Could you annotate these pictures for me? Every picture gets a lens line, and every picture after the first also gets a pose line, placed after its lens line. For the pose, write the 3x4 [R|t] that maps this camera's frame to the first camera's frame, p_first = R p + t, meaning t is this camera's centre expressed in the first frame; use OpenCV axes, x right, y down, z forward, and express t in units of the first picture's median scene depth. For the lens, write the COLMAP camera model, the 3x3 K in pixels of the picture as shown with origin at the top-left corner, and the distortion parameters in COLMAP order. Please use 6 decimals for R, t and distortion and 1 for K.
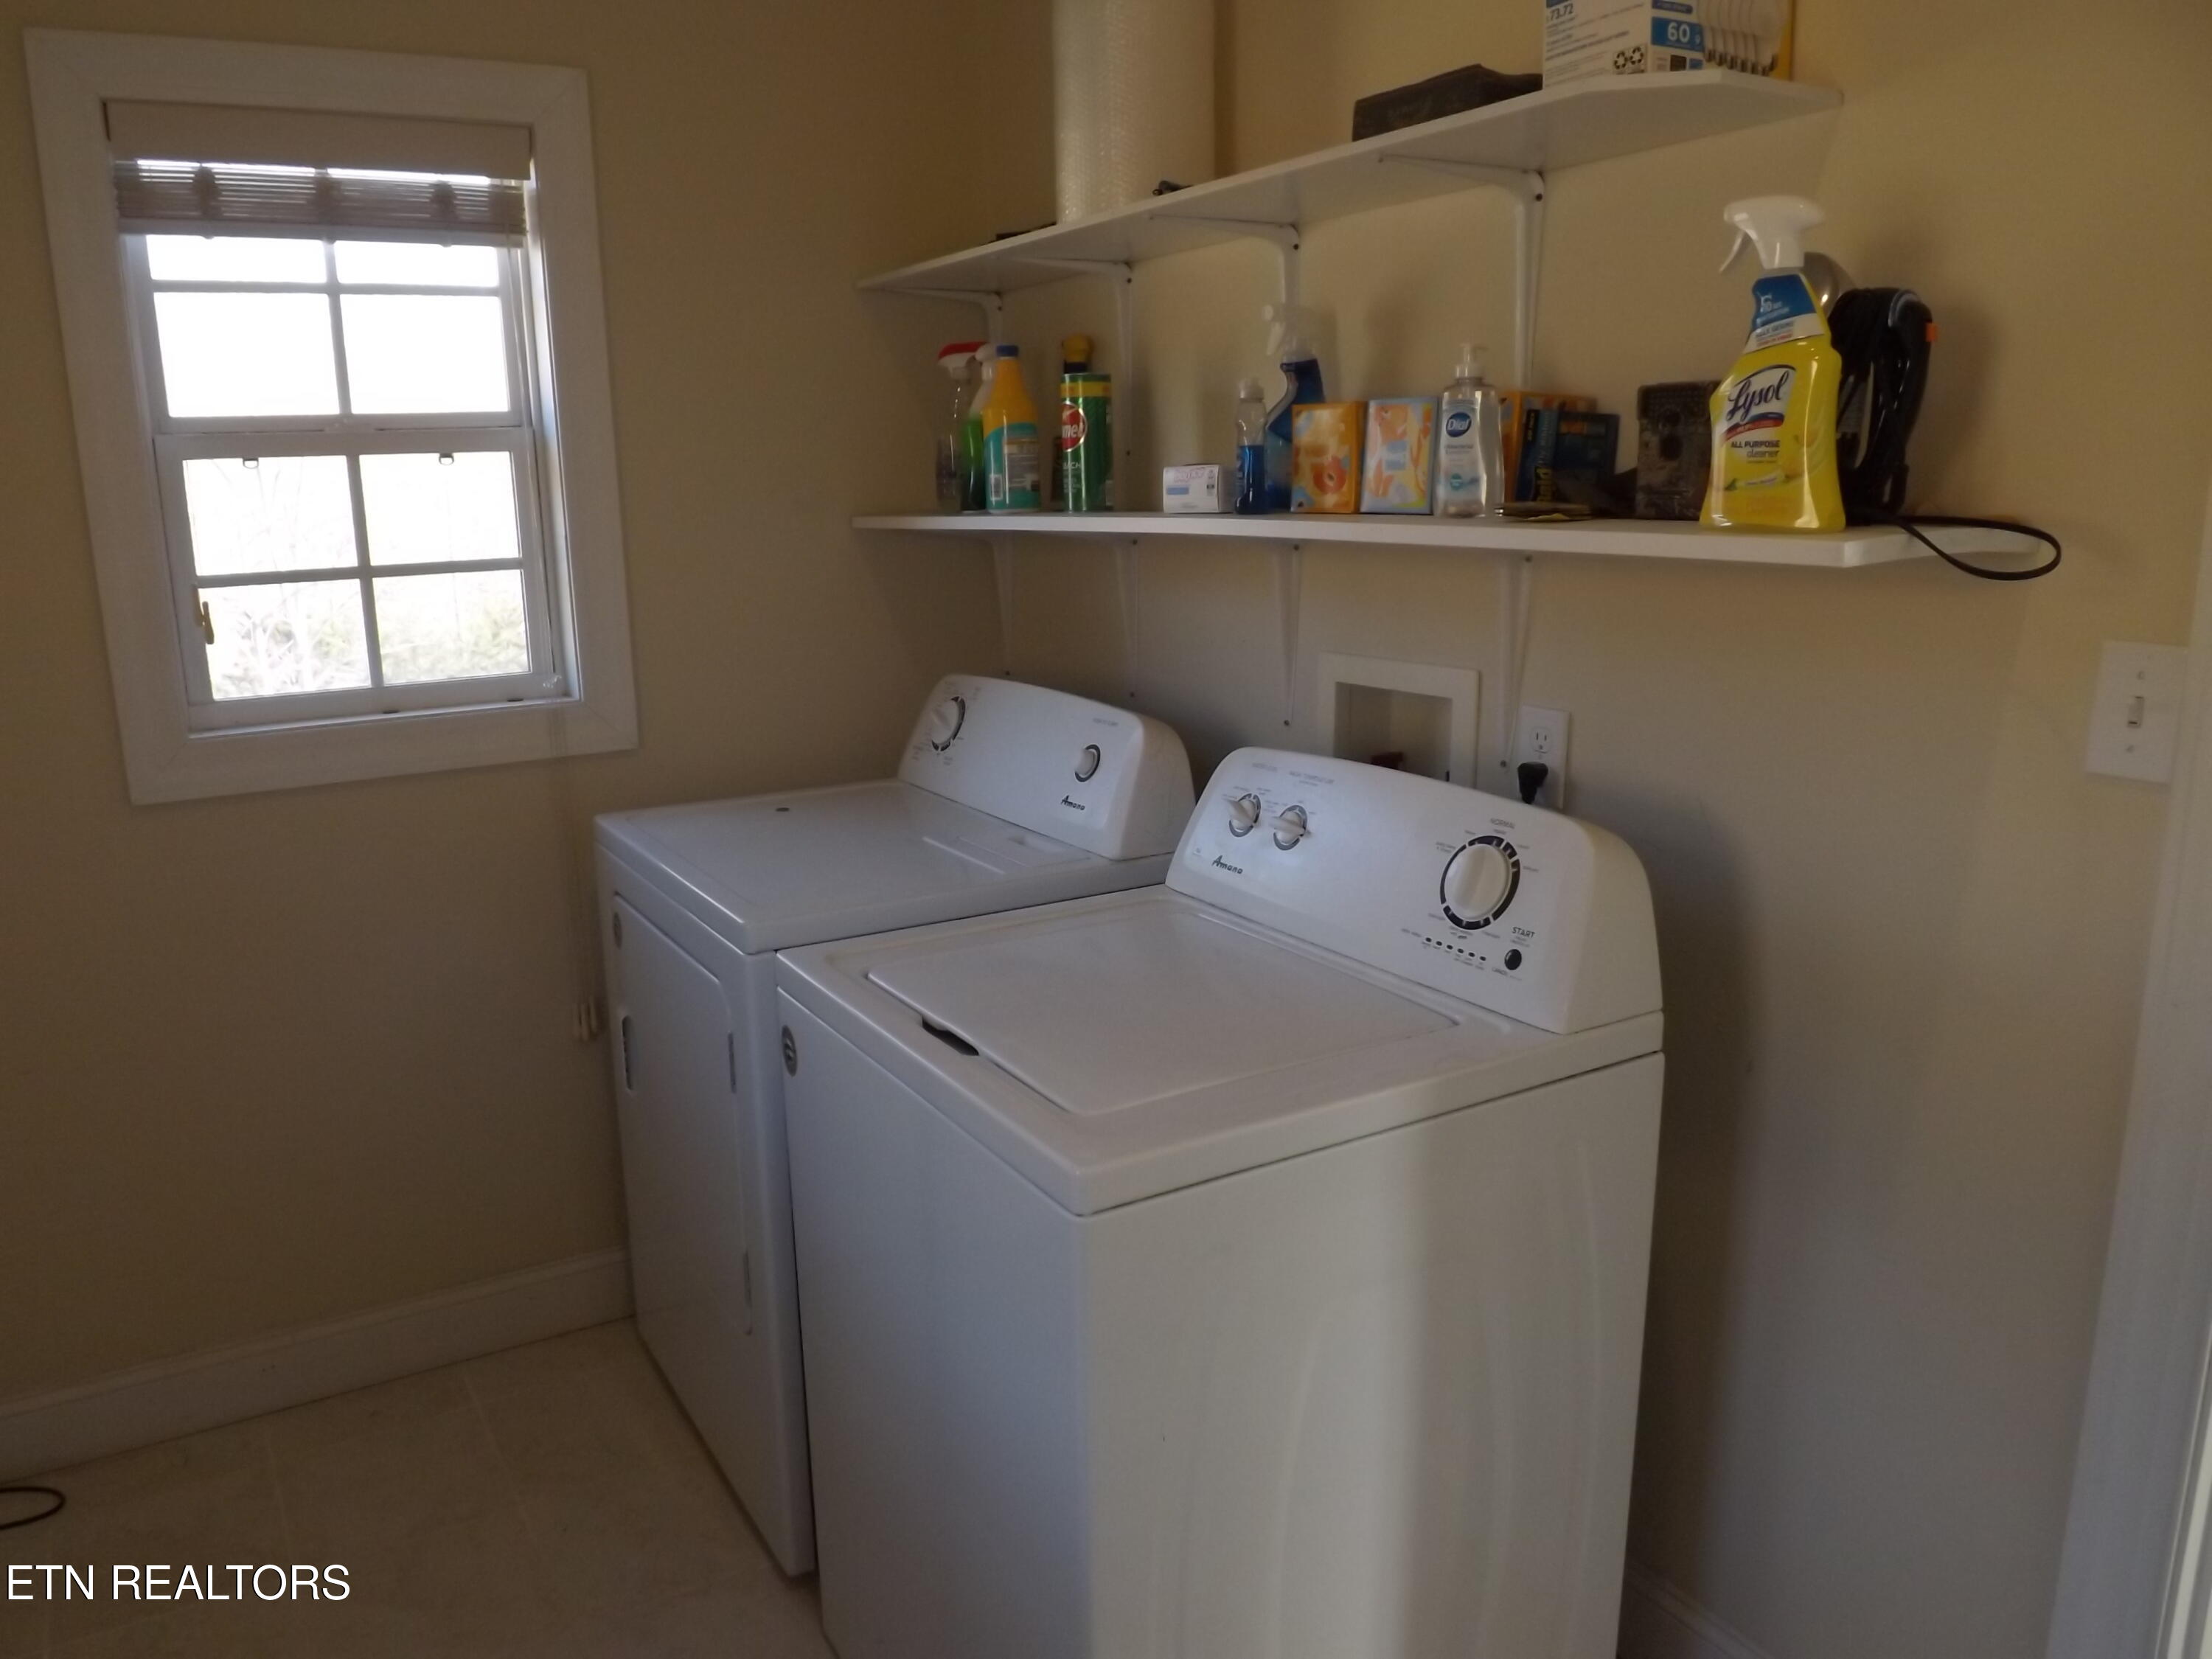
lens RADIAL K [[1578.6, 0, 1106.0], [0, 1578.6, 829.5], [0, 0, 1]] dist [-0.064734, -0.002056]
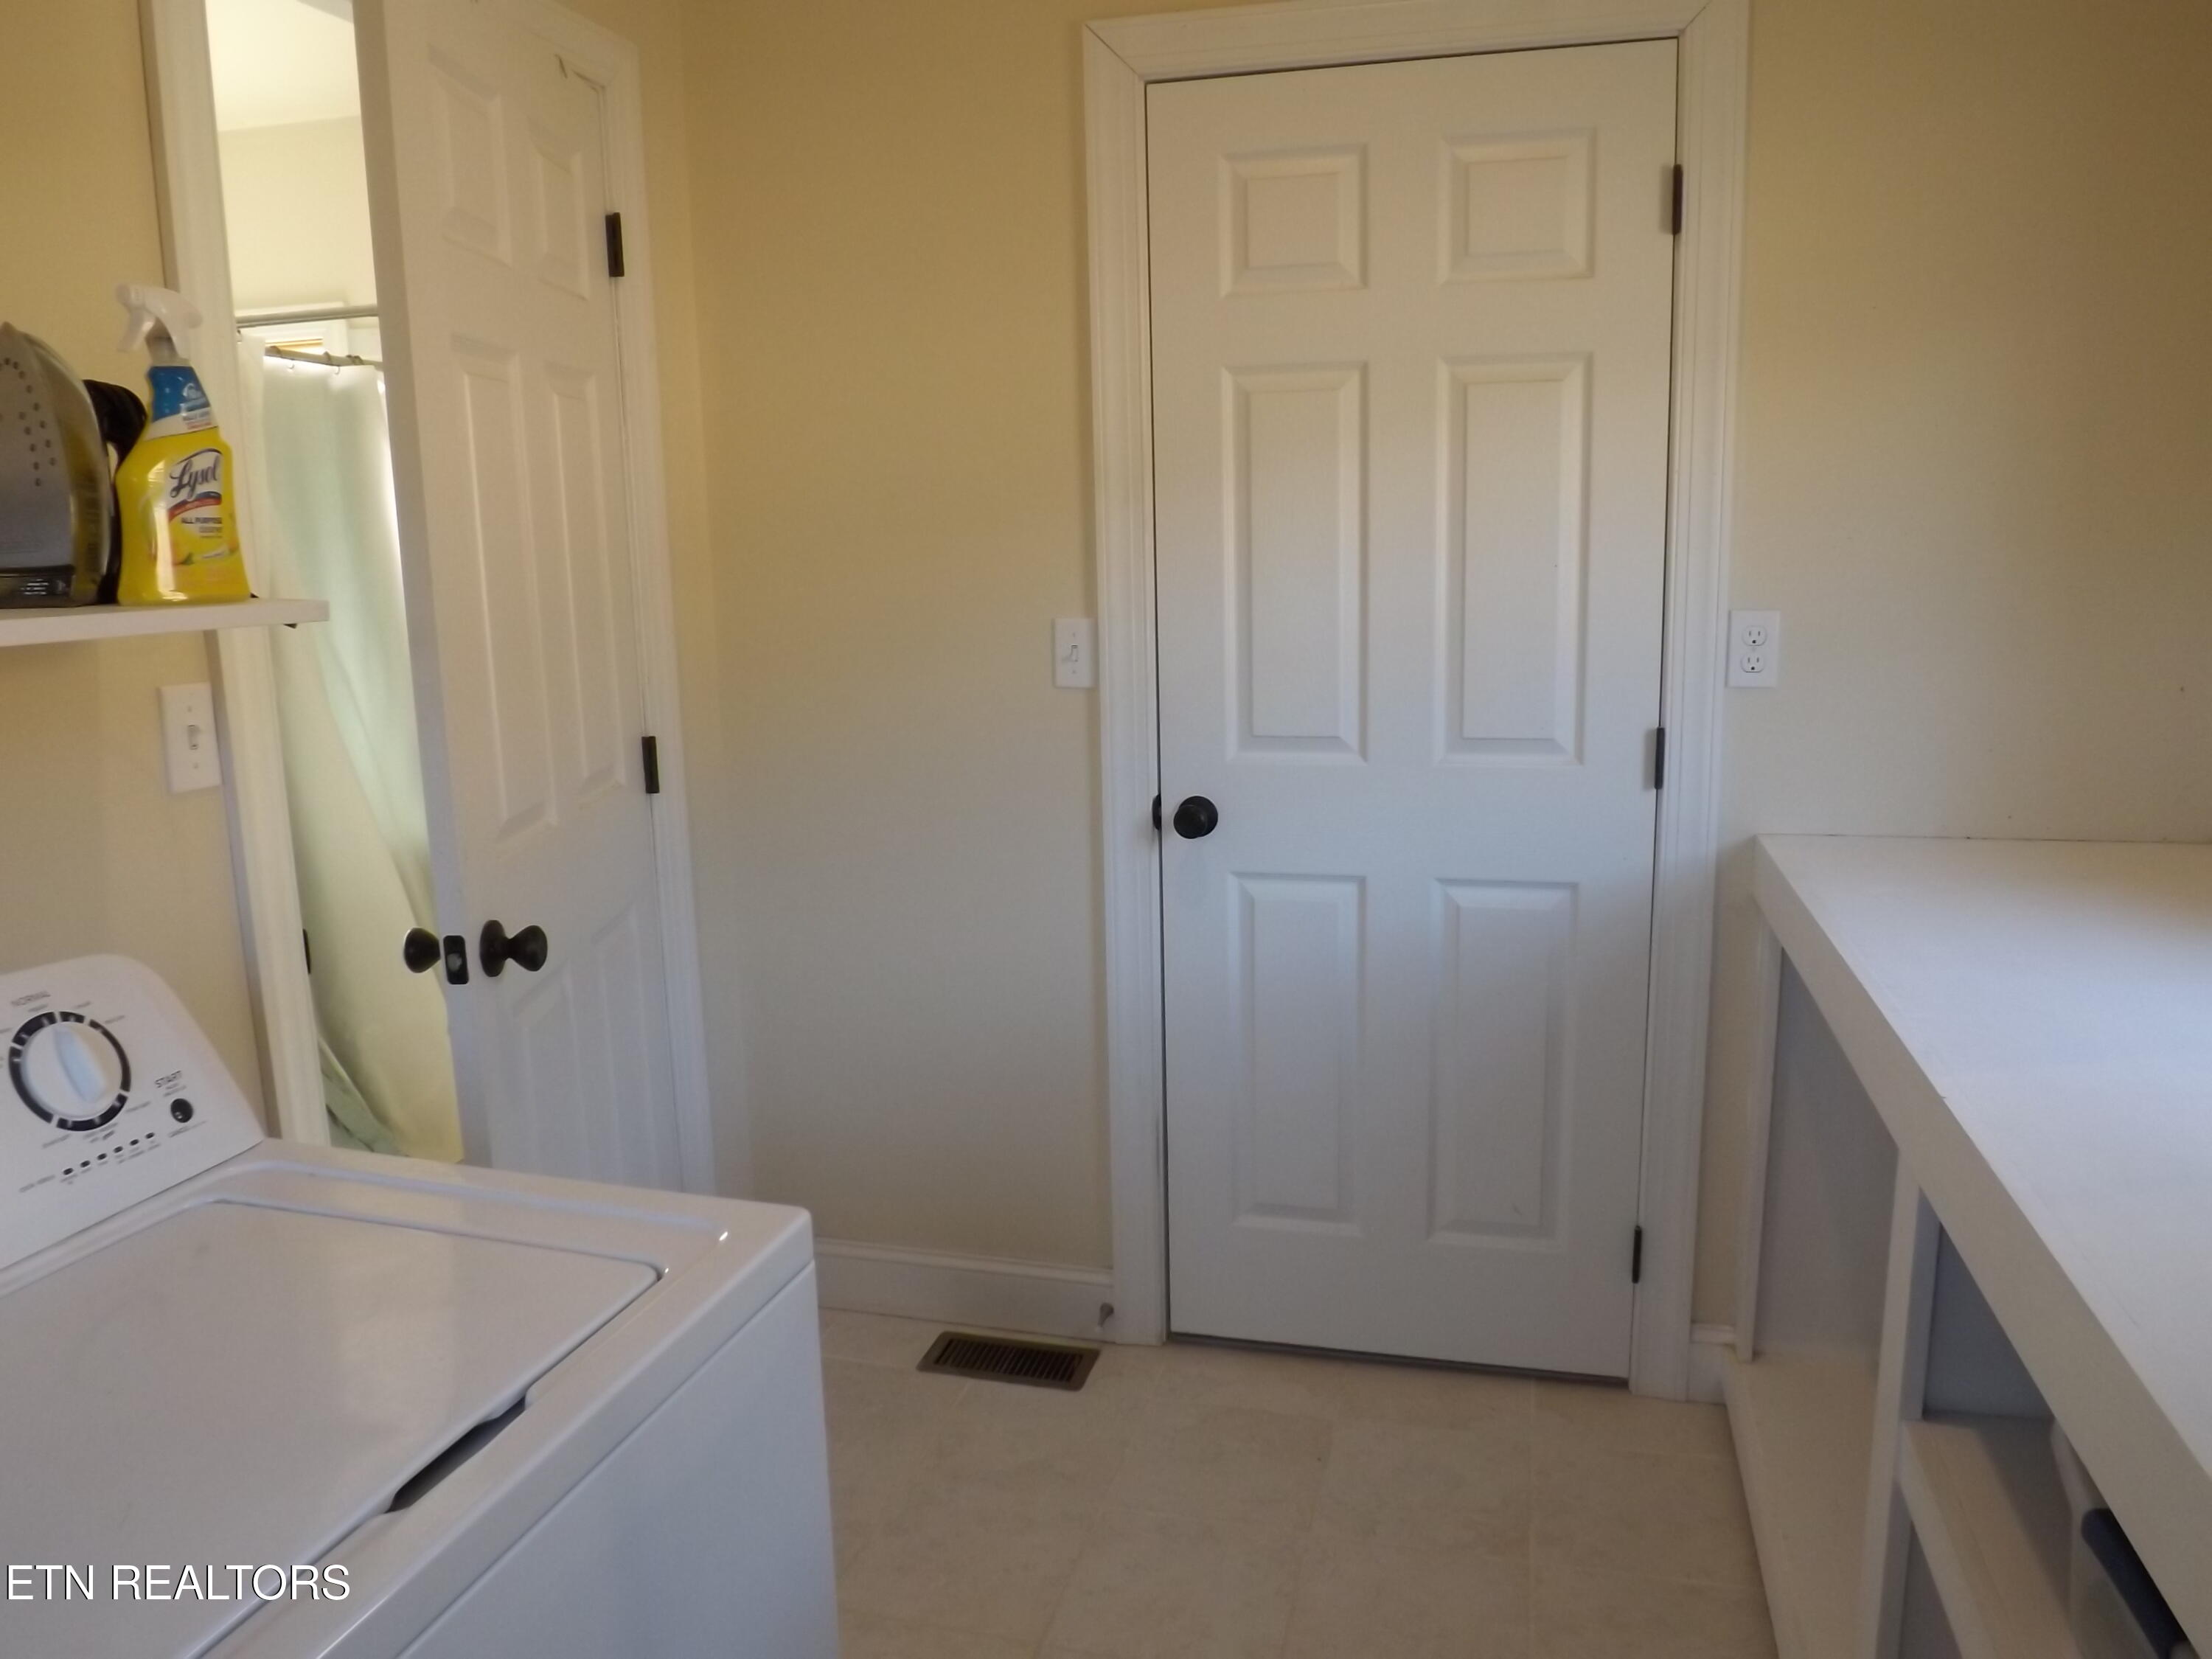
lens RADIAL K [[1578.6, 0, 1106.0], [0, 1578.6, 829.5], [0, 0, 1]] dist [-0.064734, -0.002056]
pose [[-0.692680, -0.098459, 0.714493, -0.780494], [0.190477, 0.930495, 0.312886, -0.261662], [-0.695639, 0.352824, -0.625781, 1.297542]]
